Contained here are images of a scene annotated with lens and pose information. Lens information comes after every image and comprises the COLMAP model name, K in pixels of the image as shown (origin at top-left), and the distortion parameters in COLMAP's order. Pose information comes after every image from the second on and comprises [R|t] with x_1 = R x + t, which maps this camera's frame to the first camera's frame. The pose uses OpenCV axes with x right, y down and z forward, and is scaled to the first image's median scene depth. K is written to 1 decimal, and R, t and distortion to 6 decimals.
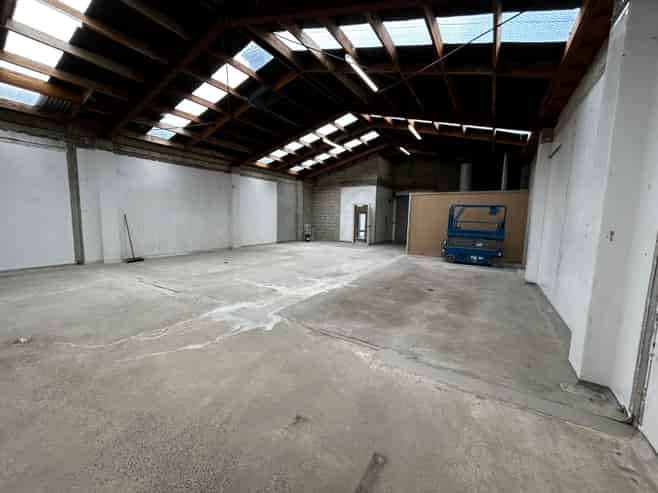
lens RADIAL K [[264.4, 0, 329.0], [0, 264.4, 246.5], [0, 0, 1]] dist [-0.000510, -0.000222]
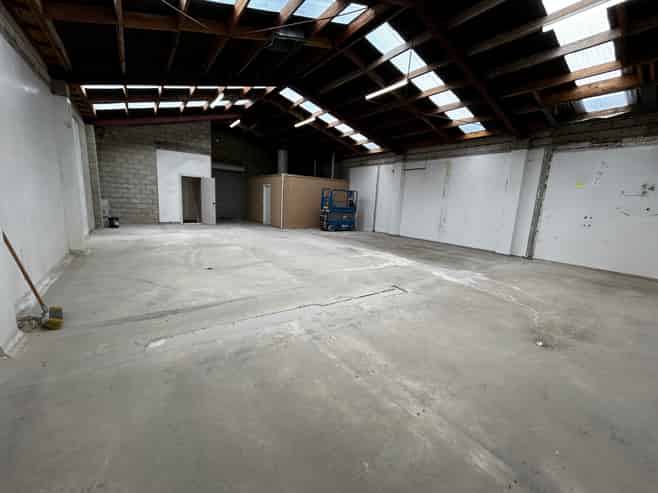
lens RADIAL K [[264.4, 0, 329.0], [0, 264.4, 246.5], [0, 0, 1]] dist [-0.000510, -0.000222]
pose [[0.385220, -0.161762, 0.908537, -0.509770], [0.057739, 0.986813, 0.151218, -0.043975], [-0.921017, -0.005794, 0.389480, 0.297544]]
